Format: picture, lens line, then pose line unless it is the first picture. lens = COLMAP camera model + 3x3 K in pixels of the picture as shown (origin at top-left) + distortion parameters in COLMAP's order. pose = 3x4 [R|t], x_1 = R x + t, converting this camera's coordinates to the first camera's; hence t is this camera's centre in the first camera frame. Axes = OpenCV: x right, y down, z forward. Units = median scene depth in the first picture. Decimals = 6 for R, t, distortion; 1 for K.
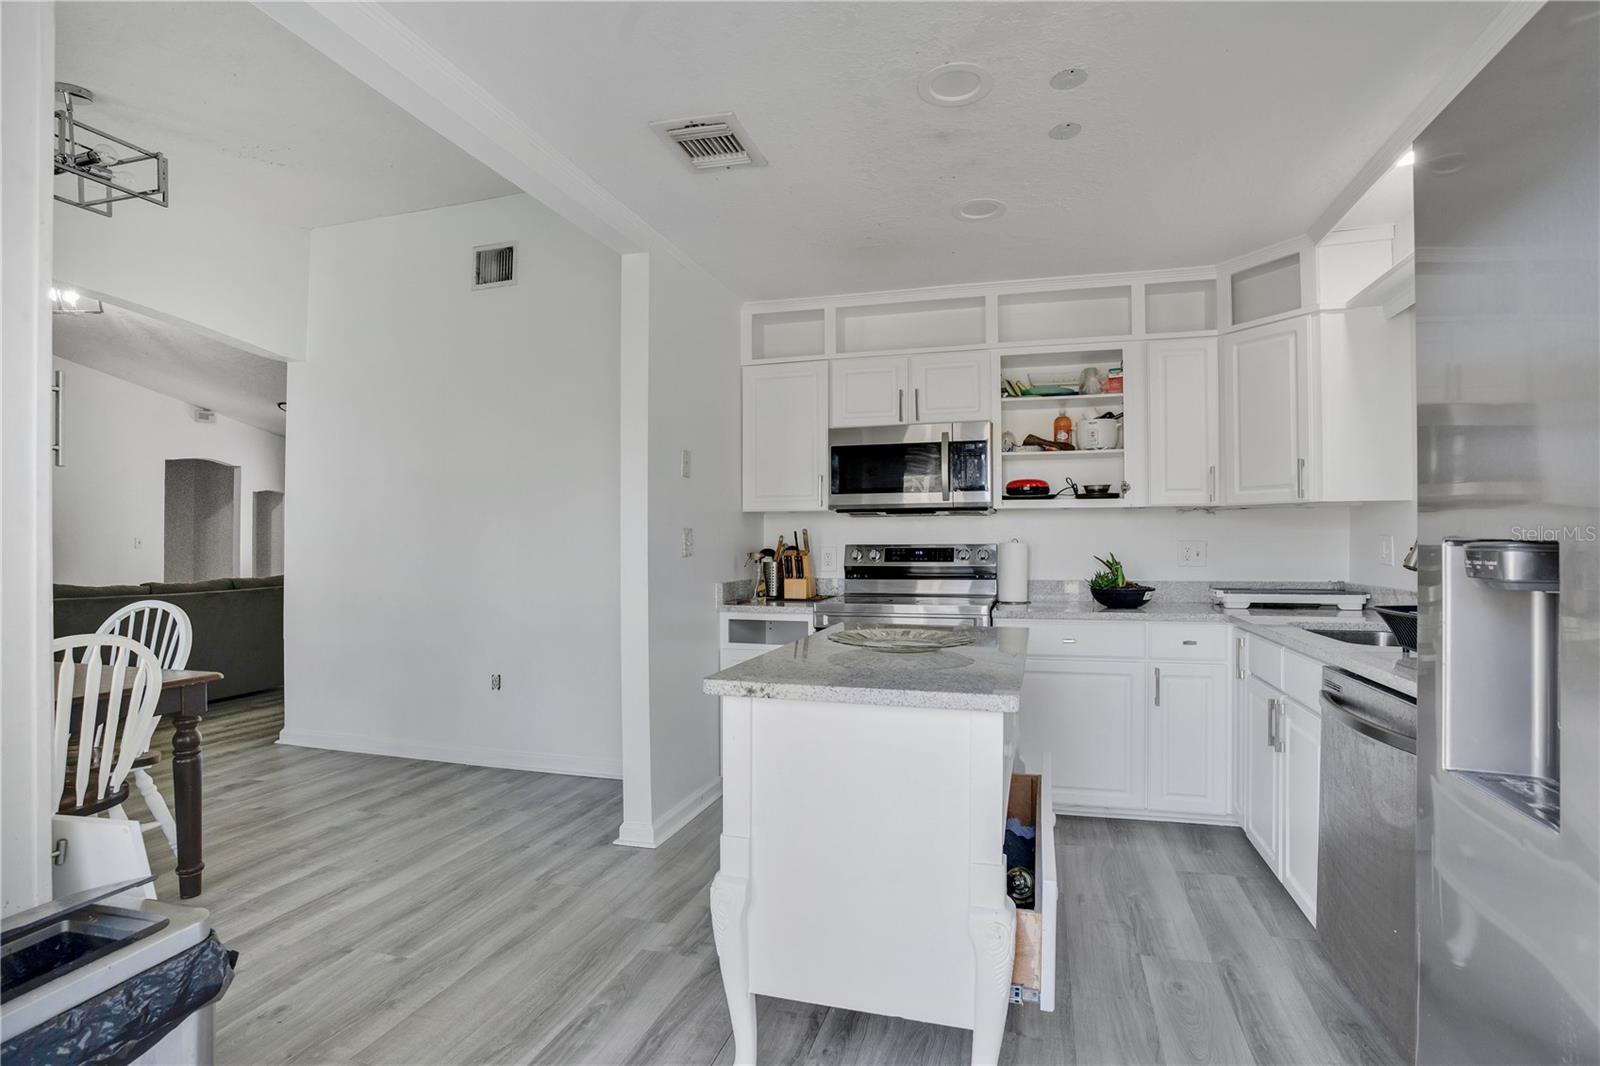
lens RADIAL K [[753.3, 0, 808.8], [0, 753.3, 530.1], [0, 0, 1]] dist [-0.038133, 0.002816]
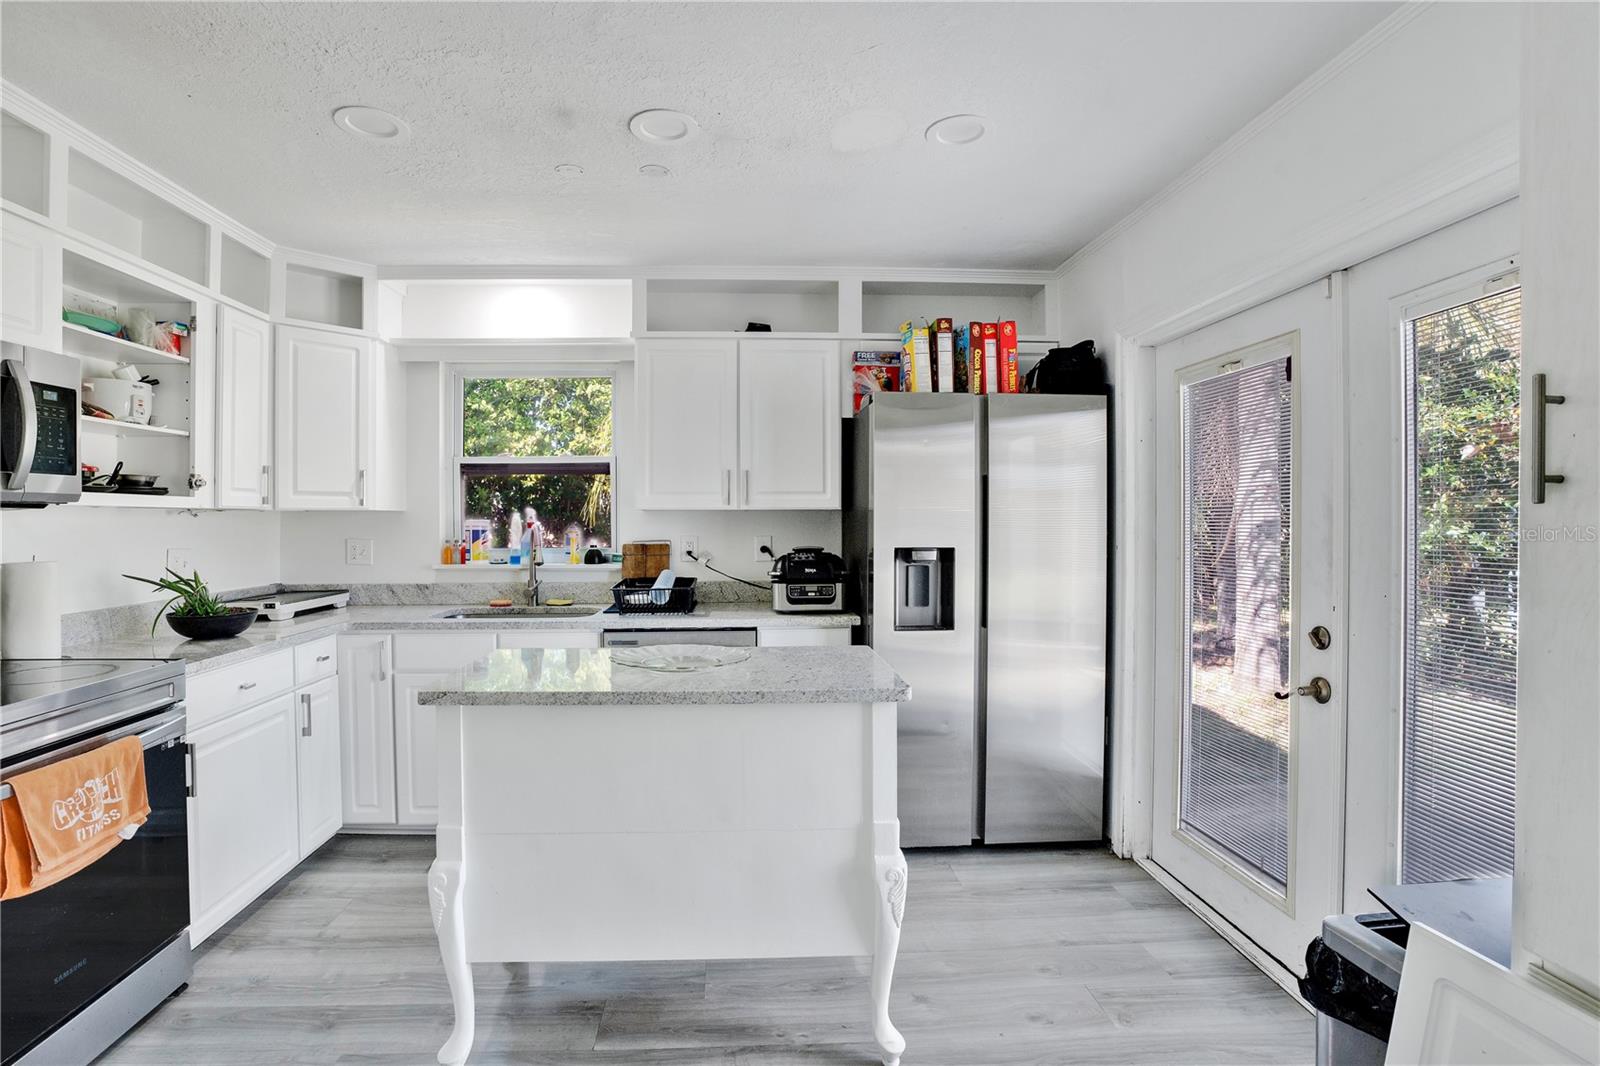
lens RADIAL K [[753.3, 0, 782.5], [0, 753.3, 528.6], [0, 0, 1]] dist [-0.038133, 0.002816]
pose [[-0.314327, -0.005985, 0.949296, -0.550411], [-0.011452, 0.999931, 0.002512, -0.020208], [-0.949246, -0.010081, -0.314373, 0.740317]]
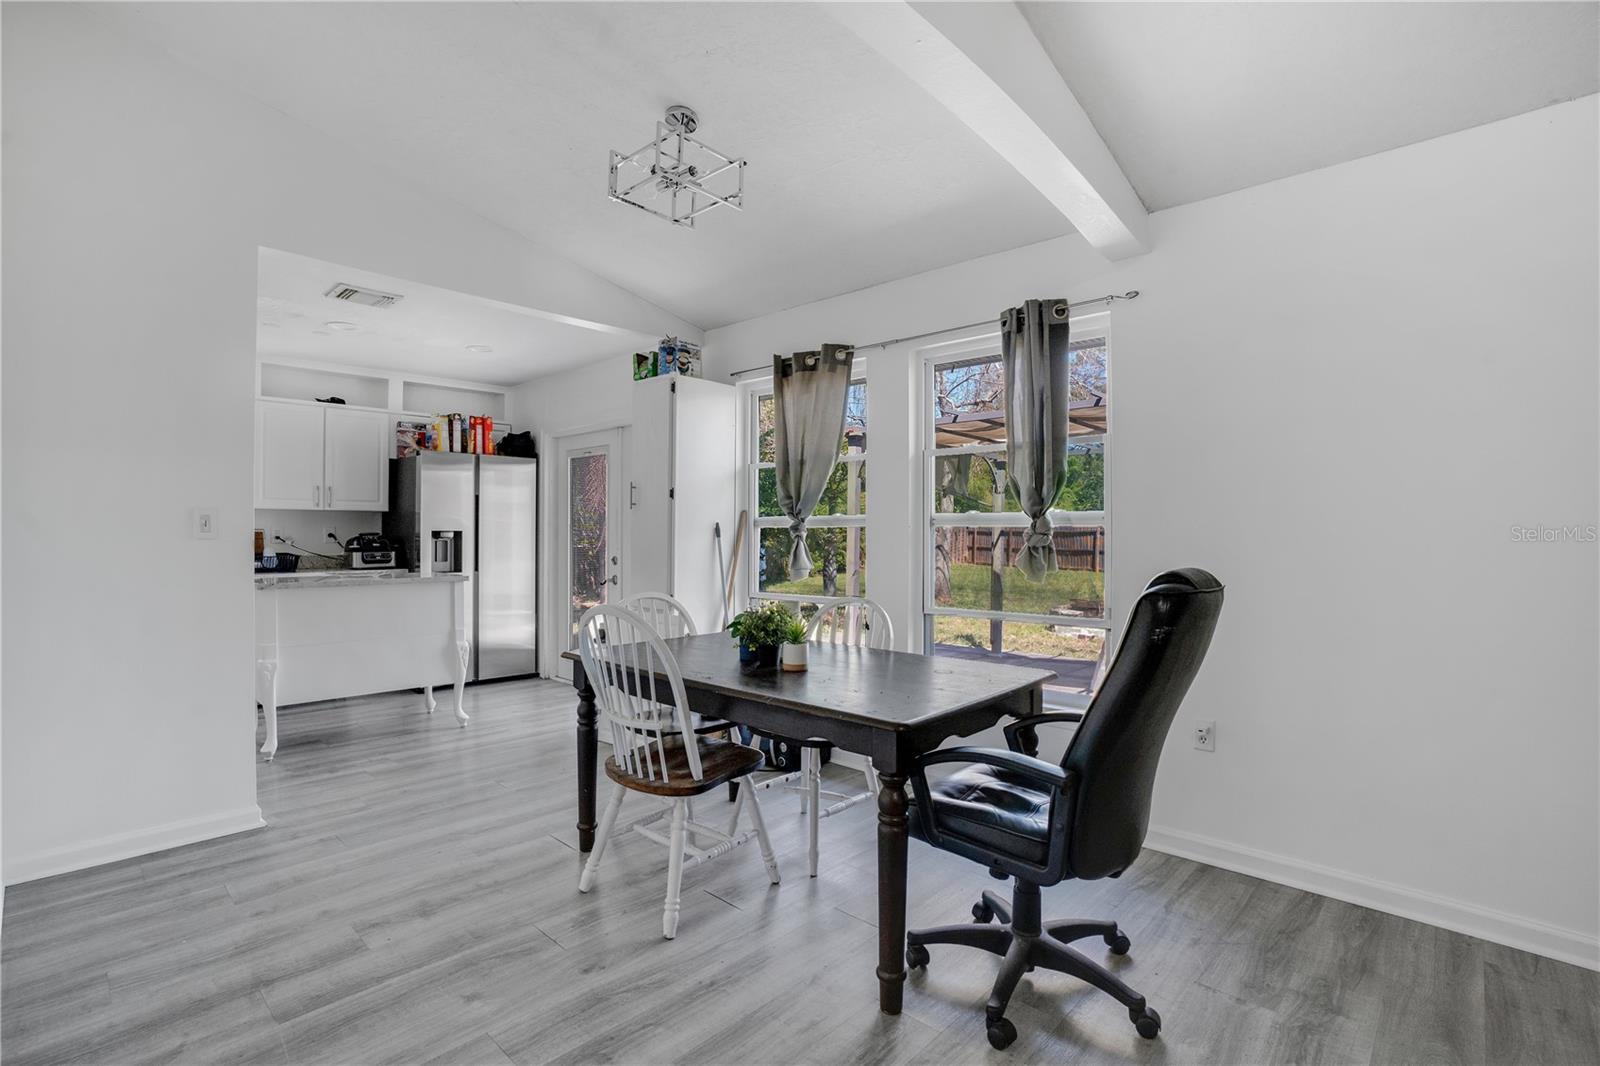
lens RADIAL K [[753.3, 0, 792.3], [0, 753.3, 529.3], [0, 0, 1]] dist [-0.038133, 0.002816]
pose [[-0.879613, -0.000981, 0.475688, -1.306625], [-0.007737, 0.999895, -0.012245, 0.014409], [-0.475626, -0.014451, -0.879529, 1.462490]]
